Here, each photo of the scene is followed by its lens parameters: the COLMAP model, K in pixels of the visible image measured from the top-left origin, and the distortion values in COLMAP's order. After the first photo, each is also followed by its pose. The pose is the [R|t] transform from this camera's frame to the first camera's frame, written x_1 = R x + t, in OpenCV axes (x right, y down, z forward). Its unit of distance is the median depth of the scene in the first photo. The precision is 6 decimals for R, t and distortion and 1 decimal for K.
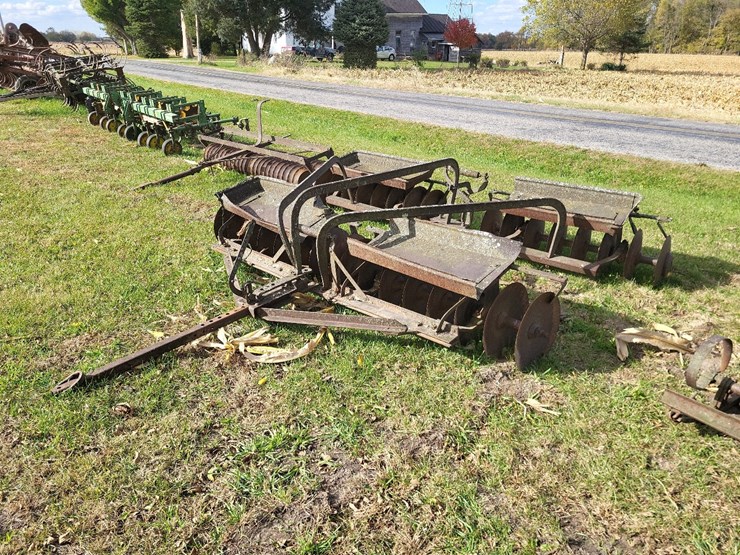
lens RADIAL K [[564.9, 0, 360.4], [0, 564.9, 267.8], [0, 0, 1]] dist [0.037930, -0.004321]
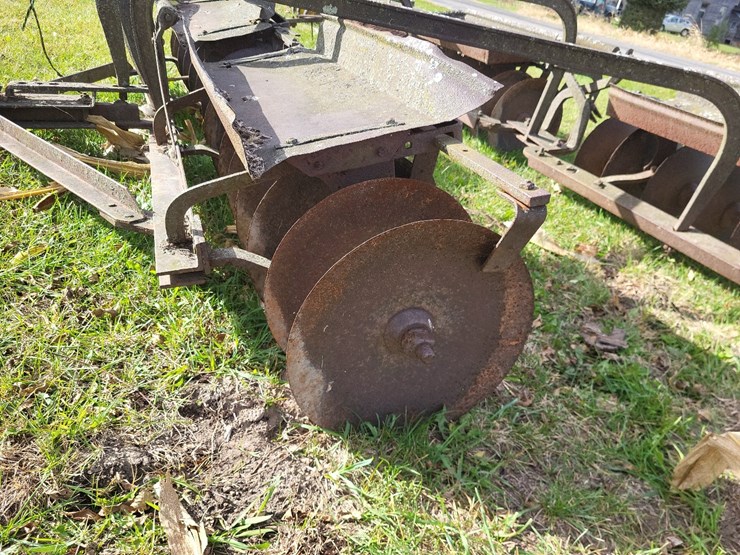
lens RADIAL K [[564.9, 0, 360.4], [0, 564.9, 267.8], [0, 0, 1]] dist [0.037930, -0.004321]
pose [[0.888534, 0.336038, -0.312388, 0.262074], [-0.310696, 0.941680, 0.129253, 0.030669], [0.337603, -0.017788, 0.941120, 0.482203]]
